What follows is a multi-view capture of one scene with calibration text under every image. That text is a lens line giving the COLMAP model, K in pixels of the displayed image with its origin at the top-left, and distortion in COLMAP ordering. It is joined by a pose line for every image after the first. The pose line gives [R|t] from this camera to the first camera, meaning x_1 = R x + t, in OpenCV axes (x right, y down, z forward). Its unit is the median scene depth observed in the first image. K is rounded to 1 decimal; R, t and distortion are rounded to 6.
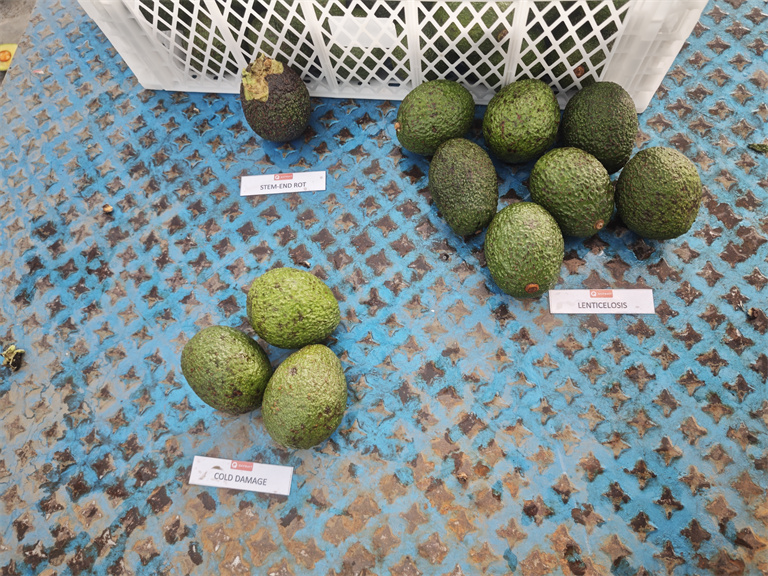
lens RADIAL K [[516.9, 0, 384.0], [0, 516.9, 288.0], [0, 0, 1]] dist [-0.024291, -0.002091]
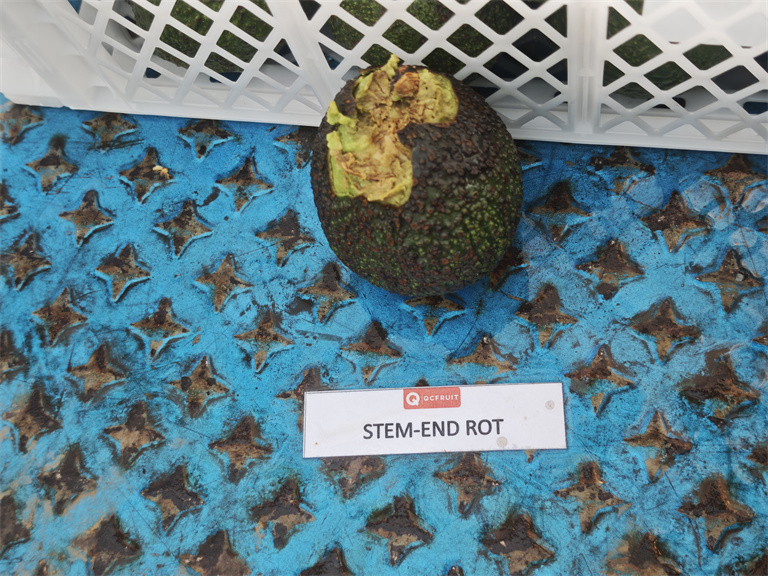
lens RADIAL K [[1043.3, 0, 384.0], [0, 1043.3, 288.0], [0, 0, 1]] dist [0.166870, -0.774393]
pose [[0.998166, 0.001628, -0.060509, -0.210465], [-0.001830, 0.999993, -0.003280, -0.323555], [0.060503, 0.003385, 0.998162, 0.371190]]
